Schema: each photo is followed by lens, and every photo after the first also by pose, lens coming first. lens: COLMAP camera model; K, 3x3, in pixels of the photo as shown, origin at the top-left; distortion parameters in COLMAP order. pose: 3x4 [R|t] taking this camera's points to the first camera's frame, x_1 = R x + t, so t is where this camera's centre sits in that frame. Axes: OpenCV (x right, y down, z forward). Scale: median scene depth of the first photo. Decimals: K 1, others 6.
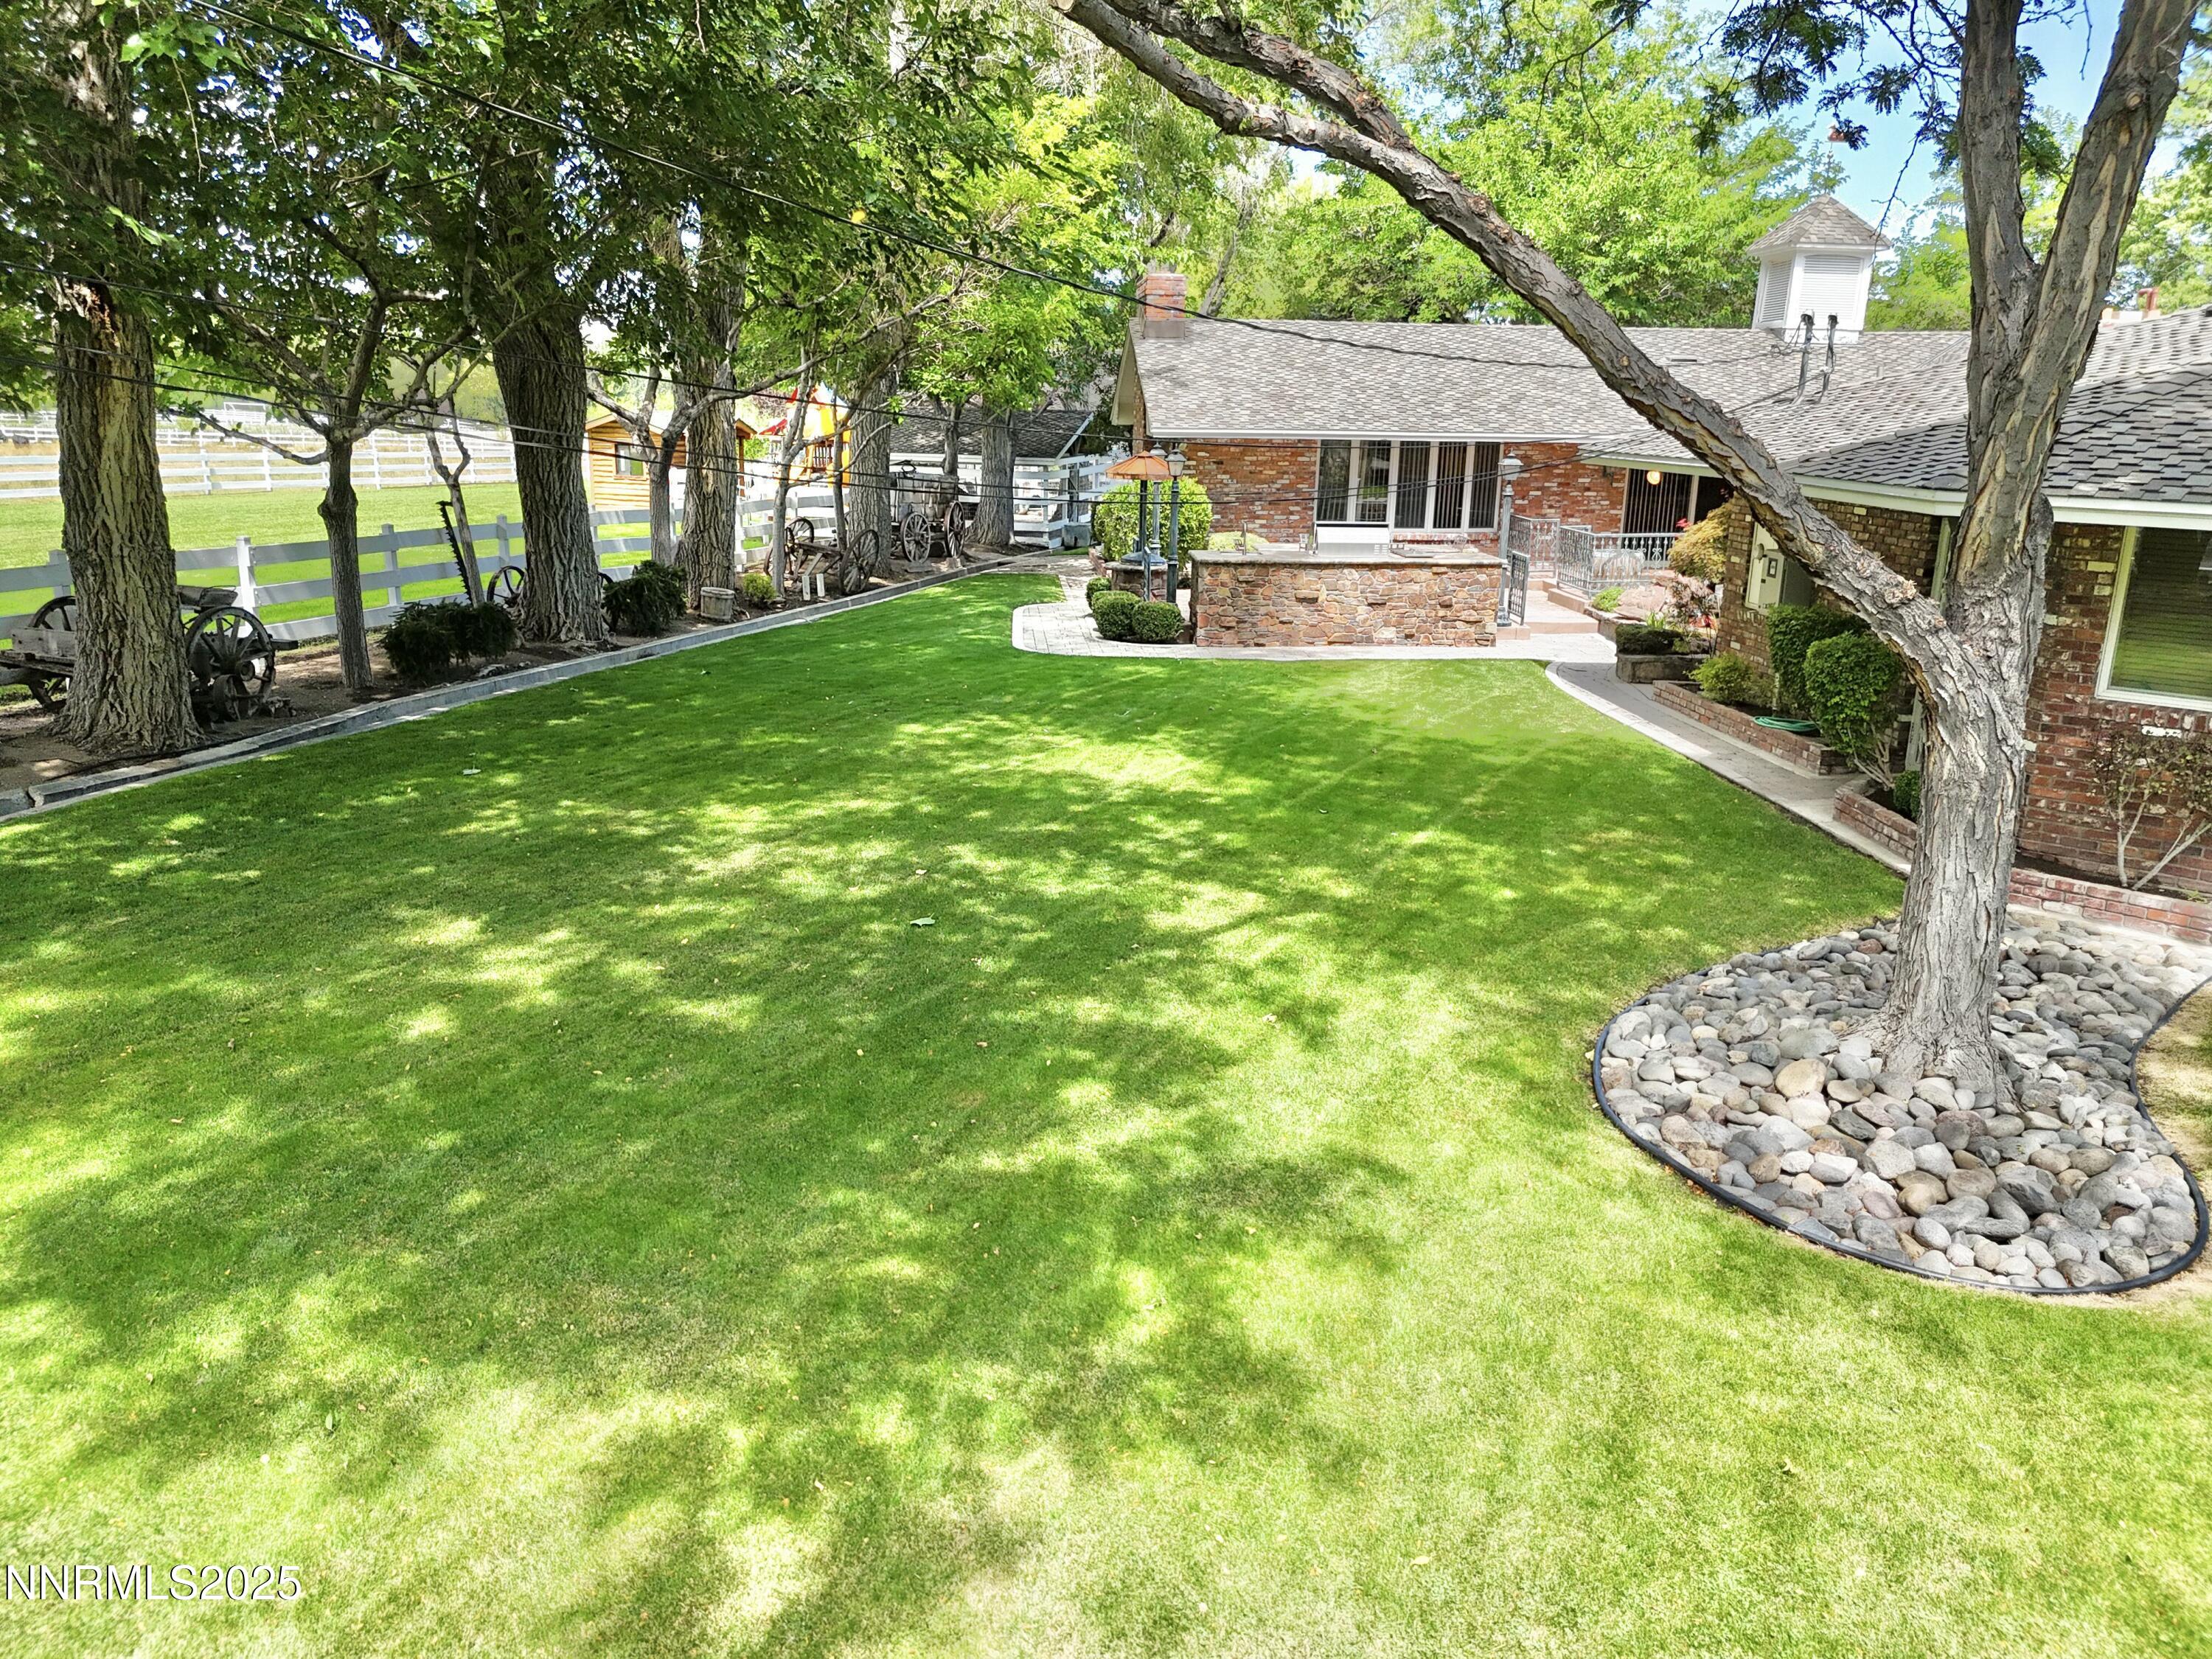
lens RADIAL K [[1555.1, 0, 1098.6], [0, 1555.1, 824.2], [0, 0, 1]] dist [0.011714, -0.018020]
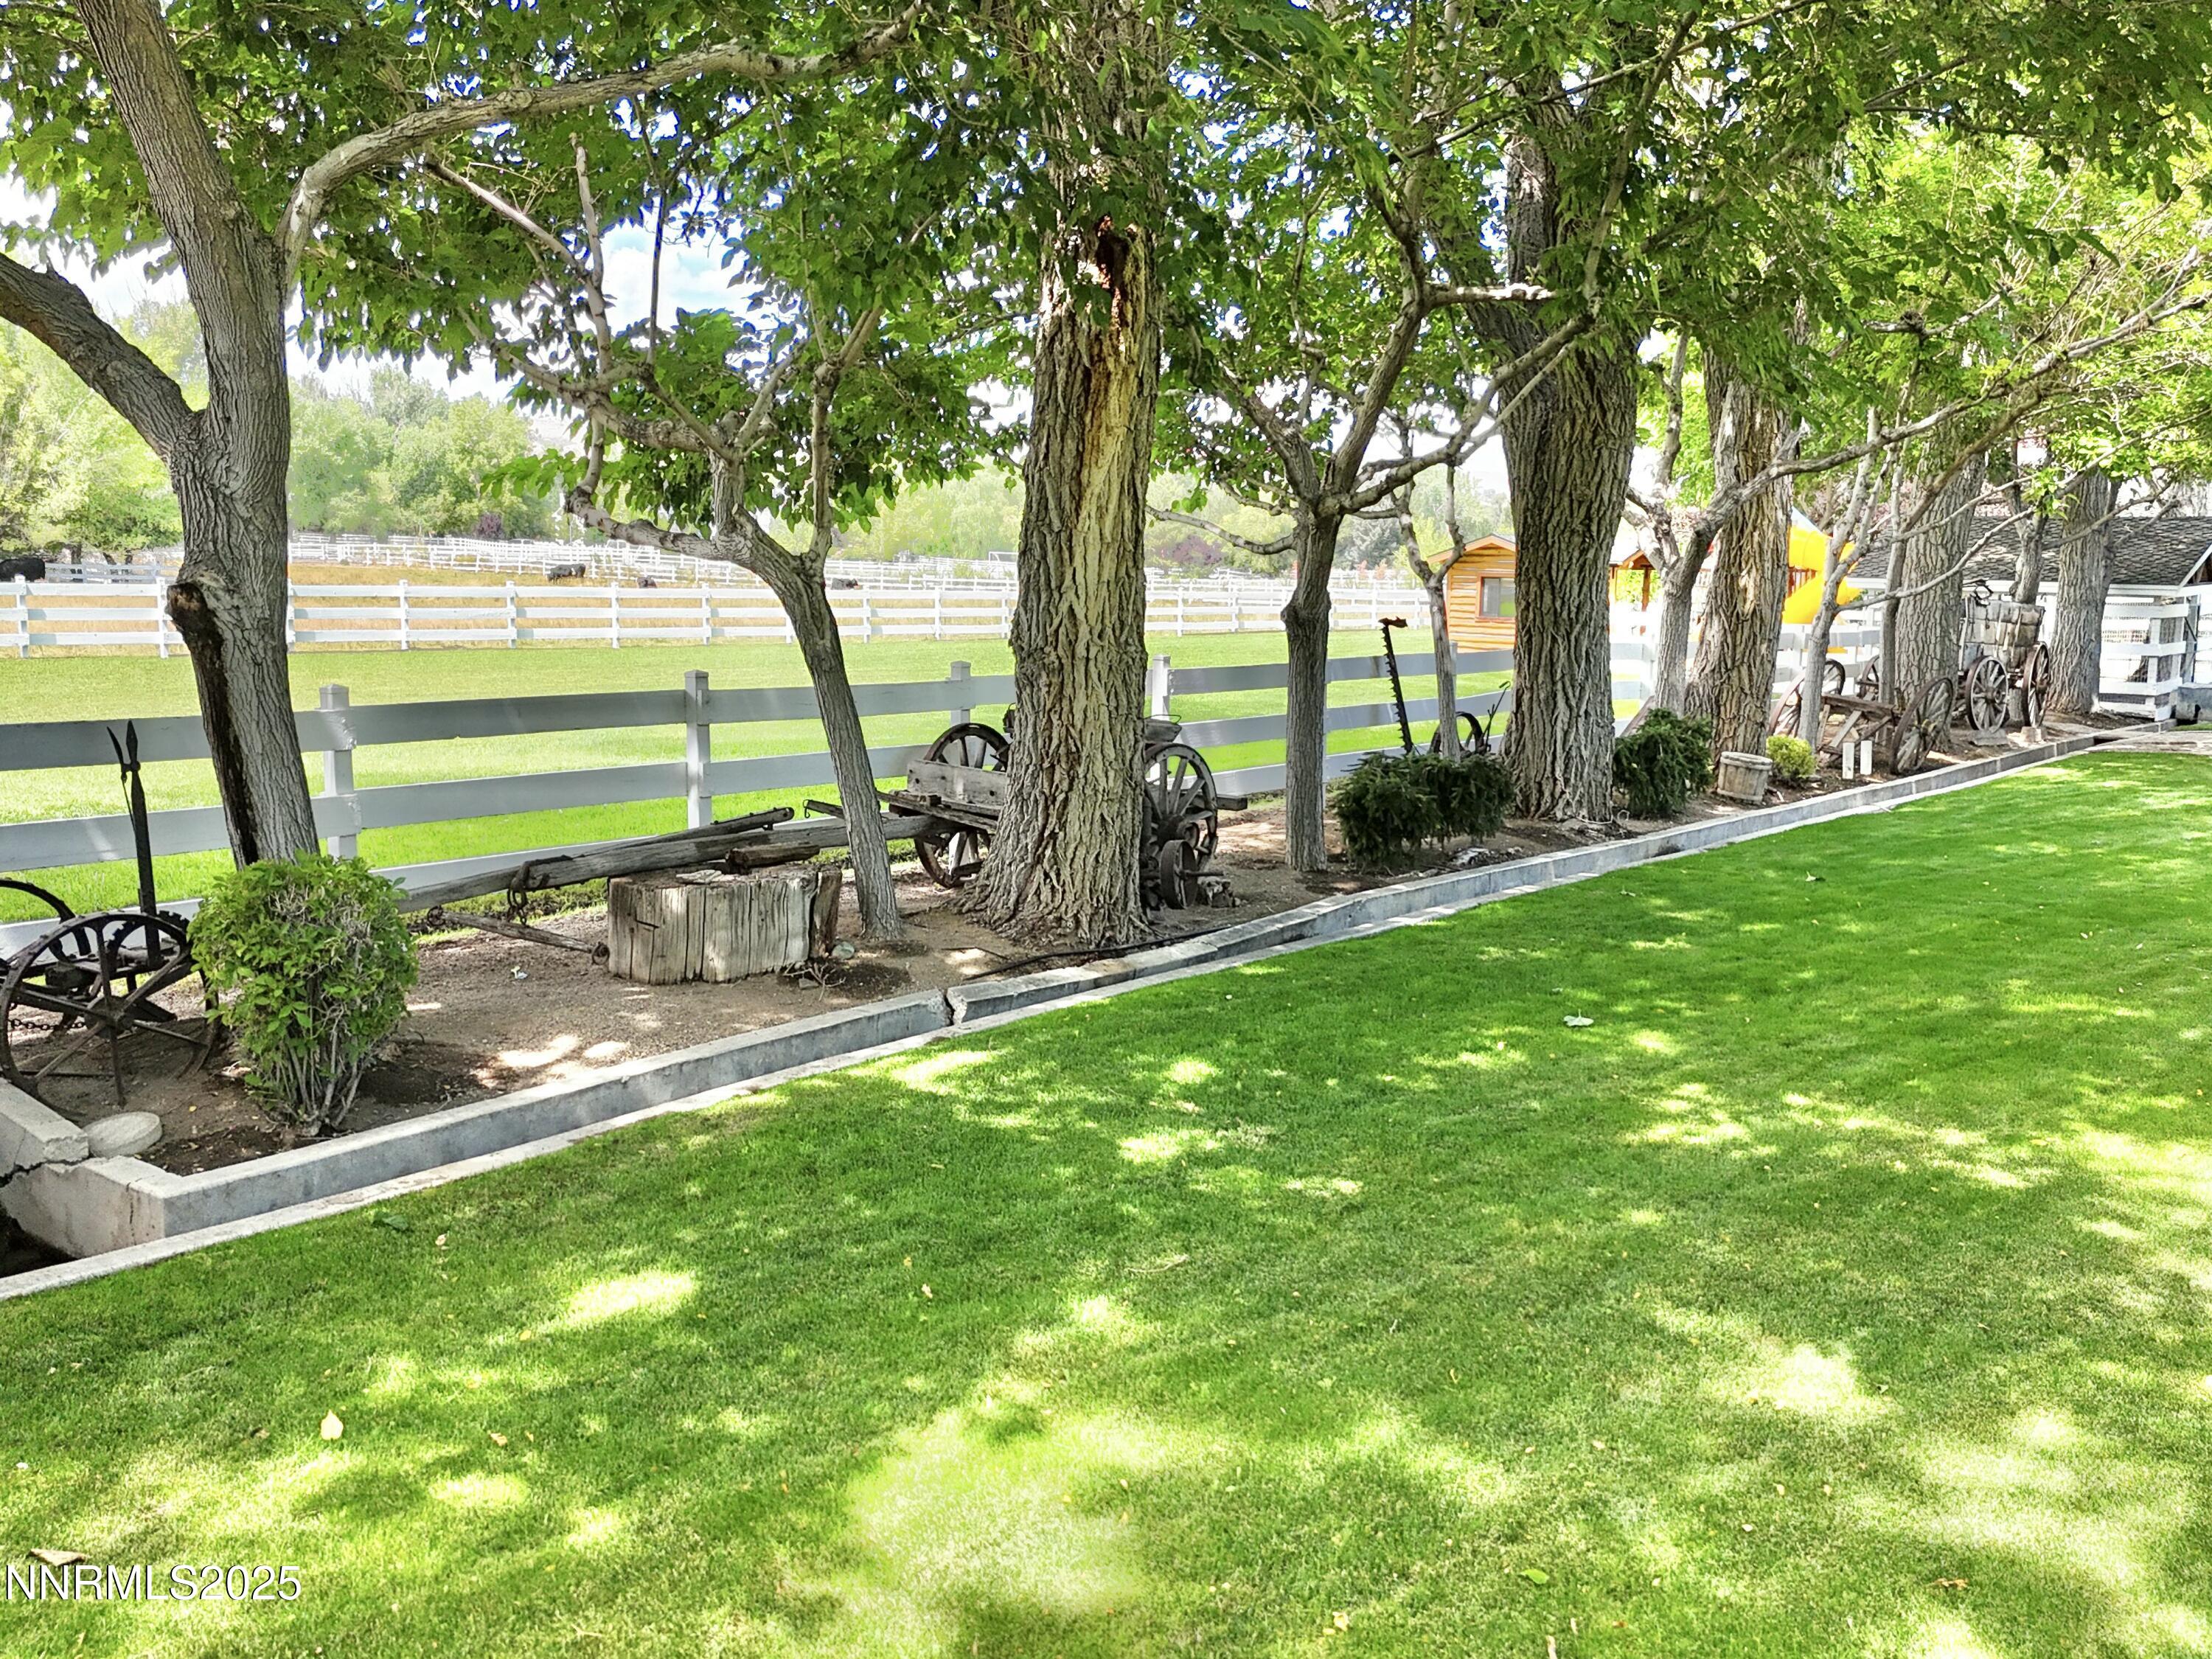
lens RADIAL K [[2009.2, 0, 1098.0], [0, 2009.2, 836.9], [0, 0, 1]] dist [0.027515, 0.000000]
pose [[0.902774, 0.050616, -0.427126, -0.198250], [-0.101272, 0.990147, -0.096713, -0.008532], [0.418022, 0.130566, 0.899005, 0.181802]]
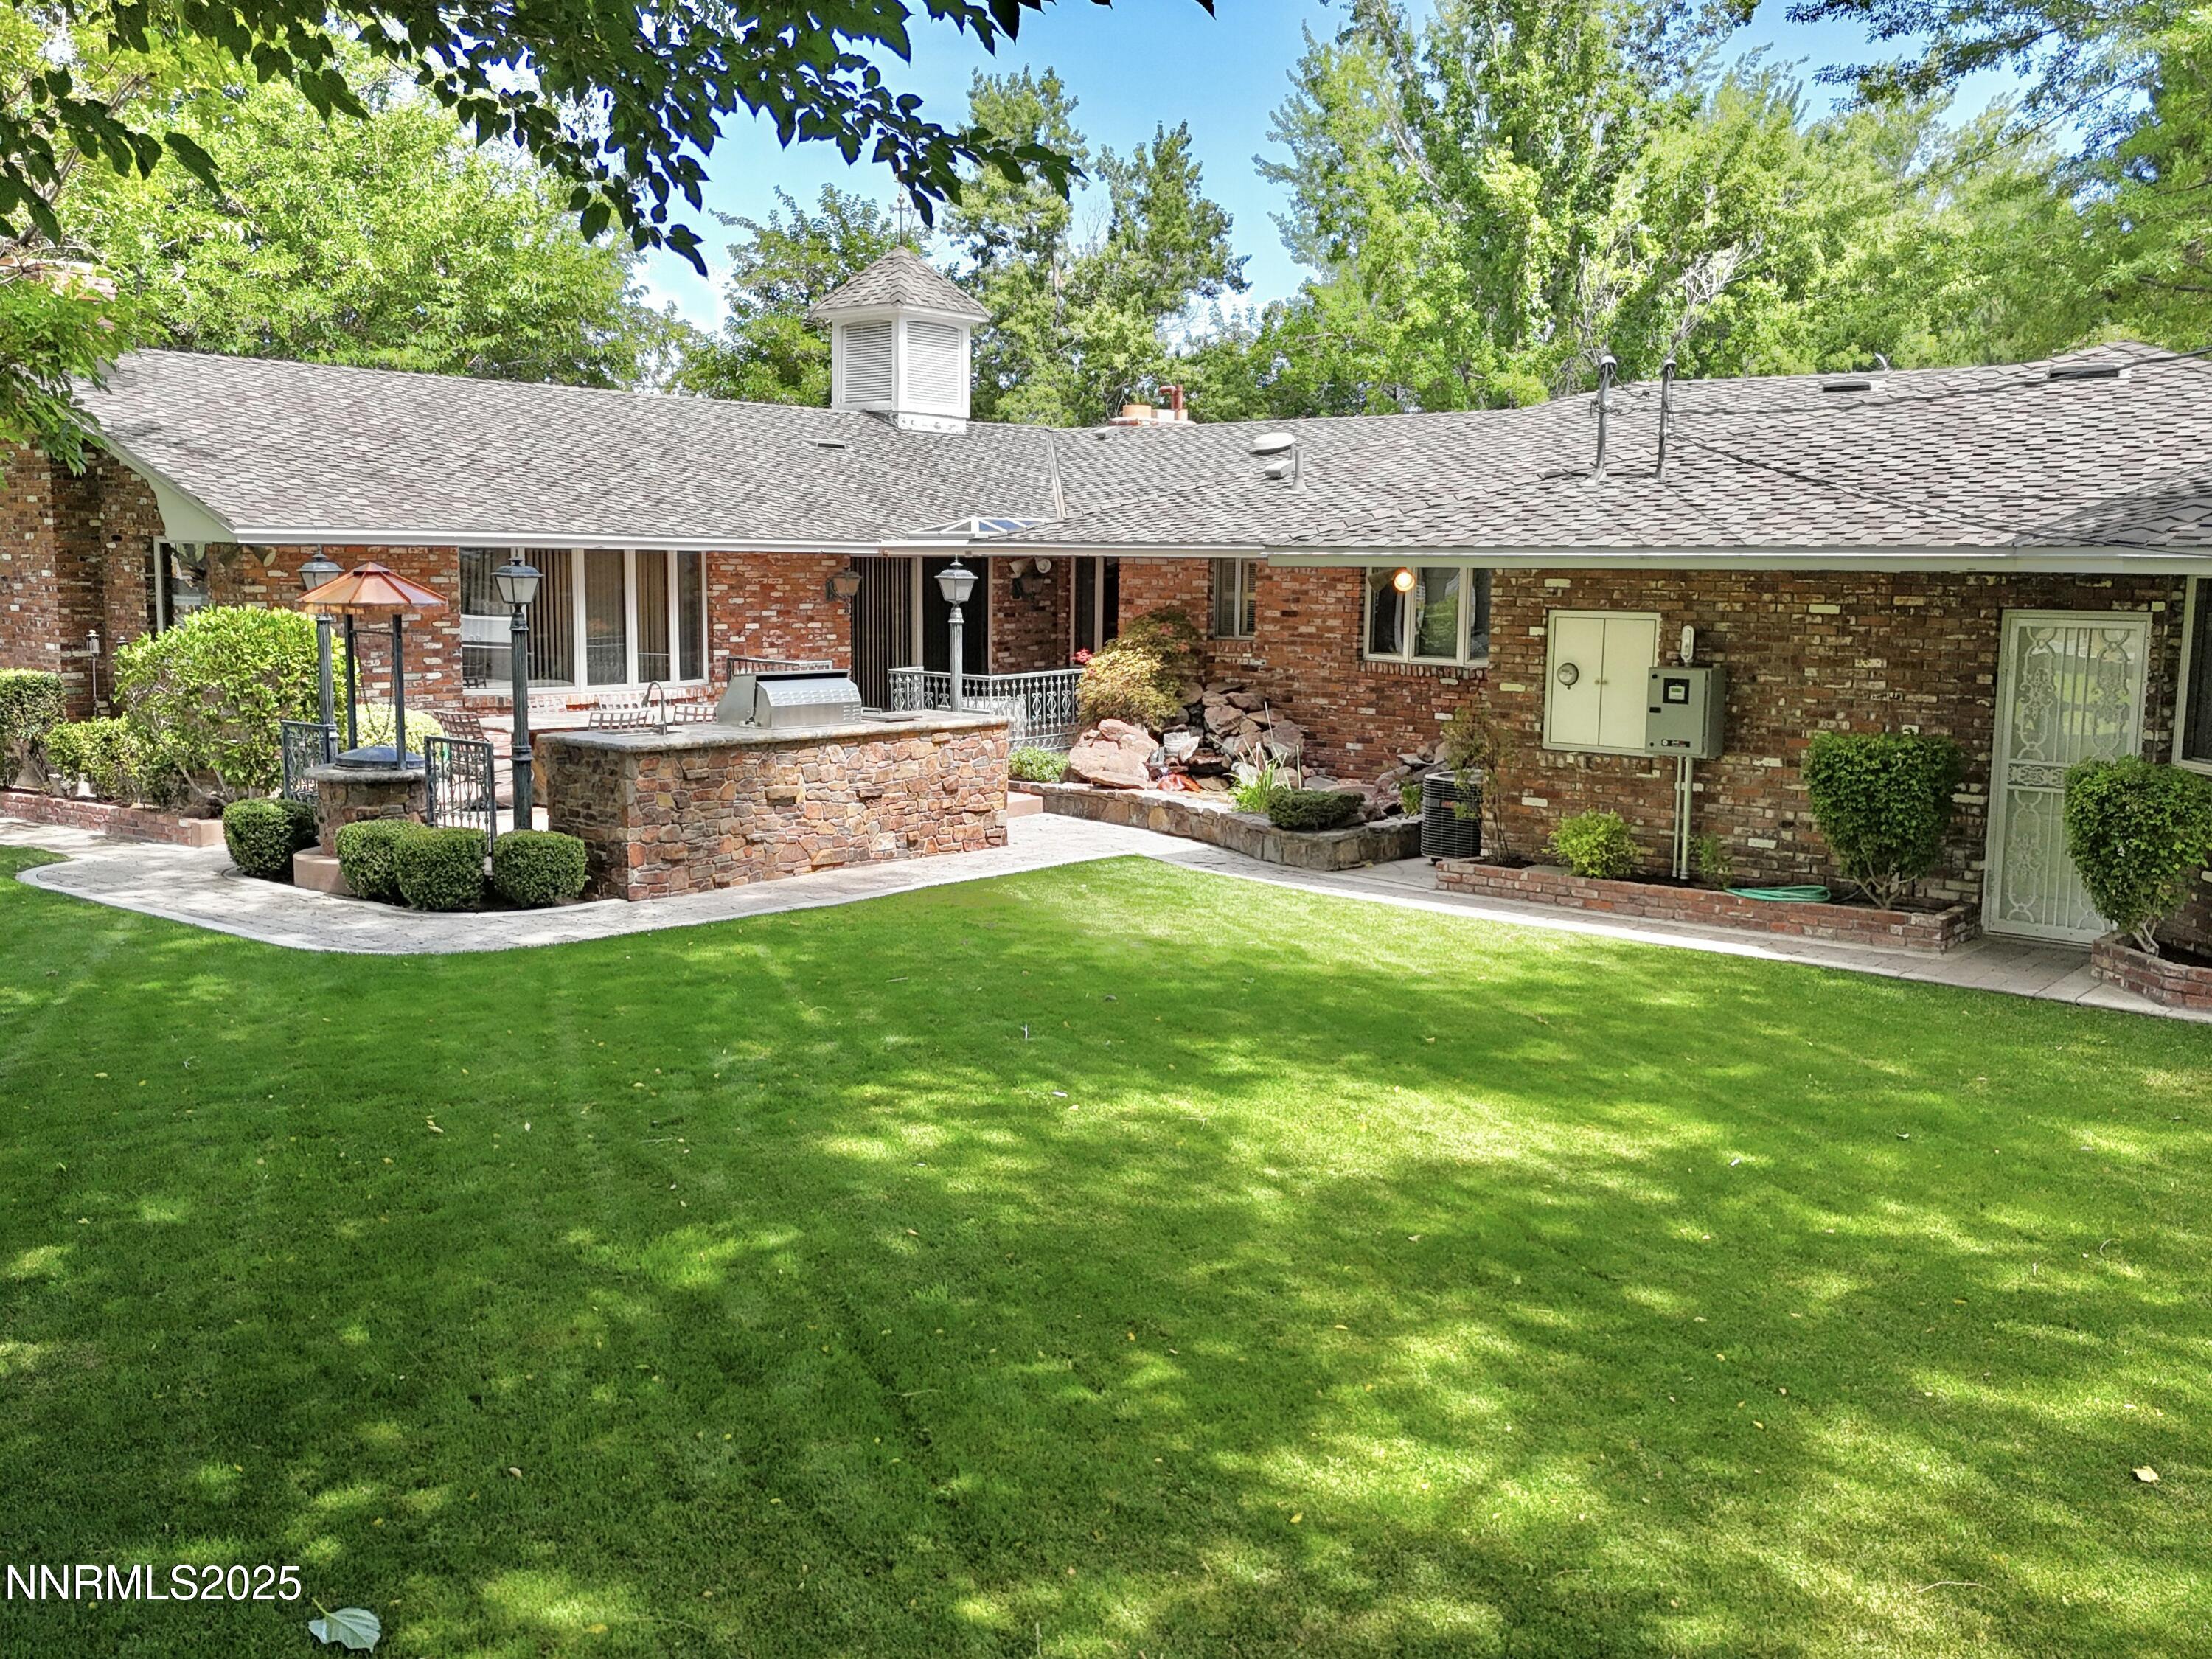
lens RADIAL K [[2009.2, 0, 1103.9], [0, 2009.2, 840.8], [0, 0, 1]] dist [0.027515, 0.000000]
pose [[0.709136, -0.106427, 0.696993, -0.441621], [0.182050, 0.982660, -0.035175, -0.109980], [-0.681164, 0.151831, 0.716215, 0.502073]]
